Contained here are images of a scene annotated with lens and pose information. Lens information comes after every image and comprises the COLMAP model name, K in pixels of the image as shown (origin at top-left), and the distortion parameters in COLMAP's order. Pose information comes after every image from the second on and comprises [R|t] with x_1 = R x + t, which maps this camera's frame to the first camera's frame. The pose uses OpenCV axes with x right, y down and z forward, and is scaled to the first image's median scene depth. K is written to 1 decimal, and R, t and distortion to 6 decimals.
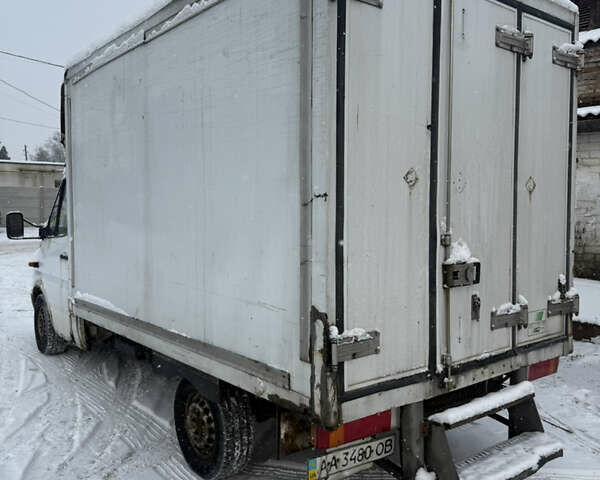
lens RADIAL K [[563.0, 0, 299.7], [0, 563.0, 236.4], [0, 0, 1]] dist [0.089016, 0.000000]
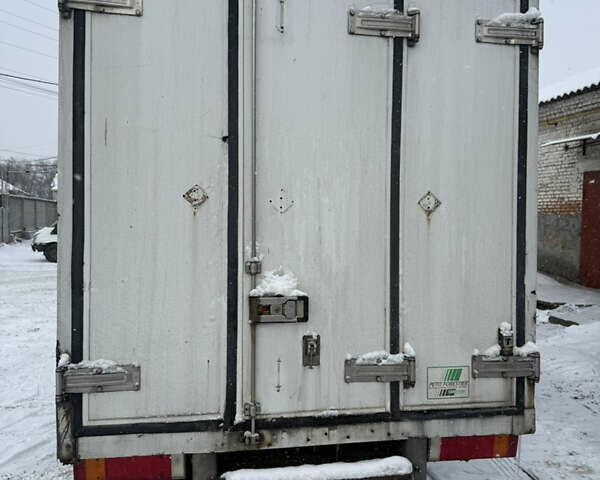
lens RADIAL K [[563.0, 0, 299.6], [0, 563.0, 239.2], [0, 0, 1]] dist [0.089016, 0.000000]
pose [[0.876994, 0.011224, -0.480370, 0.709298], [-0.029663, 0.999085, -0.030810, -0.012196], [0.479585, 0.041269, 0.876524, 0.277600]]
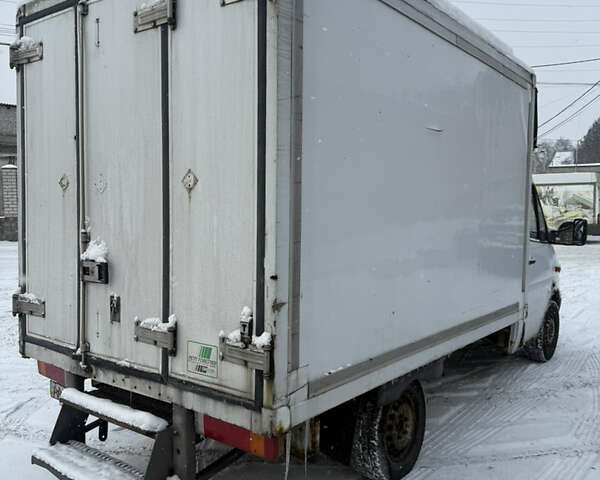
lens RADIAL K [[563.0, 0, 273.1], [0, 563.0, 232.9], [0, 0, 1]] dist [0.089016, 0.000000]
pose [[0.209731, 0.044406, -0.976750, 1.368169], [-0.050150, 0.998142, 0.034610, -0.056724], [0.976472, 0.041725, 0.211568, 1.090579]]
